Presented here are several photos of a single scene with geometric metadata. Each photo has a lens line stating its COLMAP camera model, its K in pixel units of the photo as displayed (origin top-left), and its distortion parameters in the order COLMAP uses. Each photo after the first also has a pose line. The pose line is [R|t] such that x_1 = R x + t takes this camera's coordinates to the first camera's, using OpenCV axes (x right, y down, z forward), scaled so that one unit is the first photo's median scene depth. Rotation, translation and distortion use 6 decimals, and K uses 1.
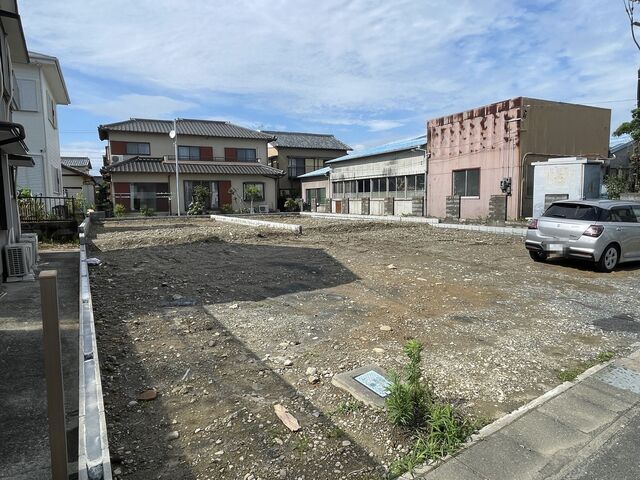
lens RADIAL K [[427.2, 0, 323.5], [0, 427.2, 248.7], [0, 0, 1]] dist [0.039626, -0.011436]
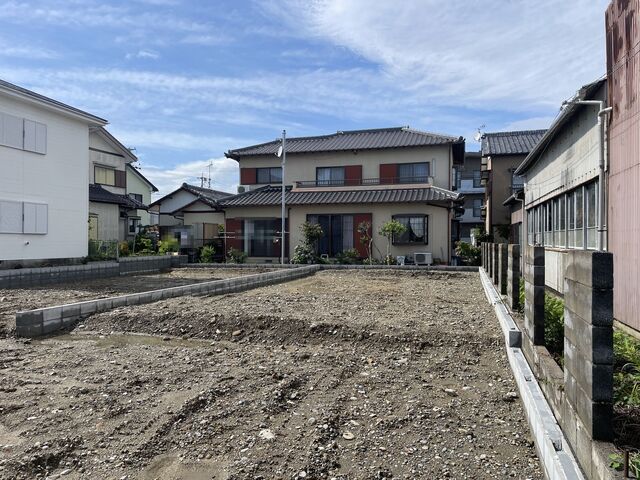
lens RADIAL K [[478.9, 0, 332.2], [0, 478.9, 237.5], [0, 0, 1]] dist [0.056280, -0.072813]
pose [[0.703565, 0.015189, -0.710468, 0.350474], [-0.092793, 0.993175, -0.070659, -0.092115], [0.704546, 0.115639, 0.700173, 0.640005]]
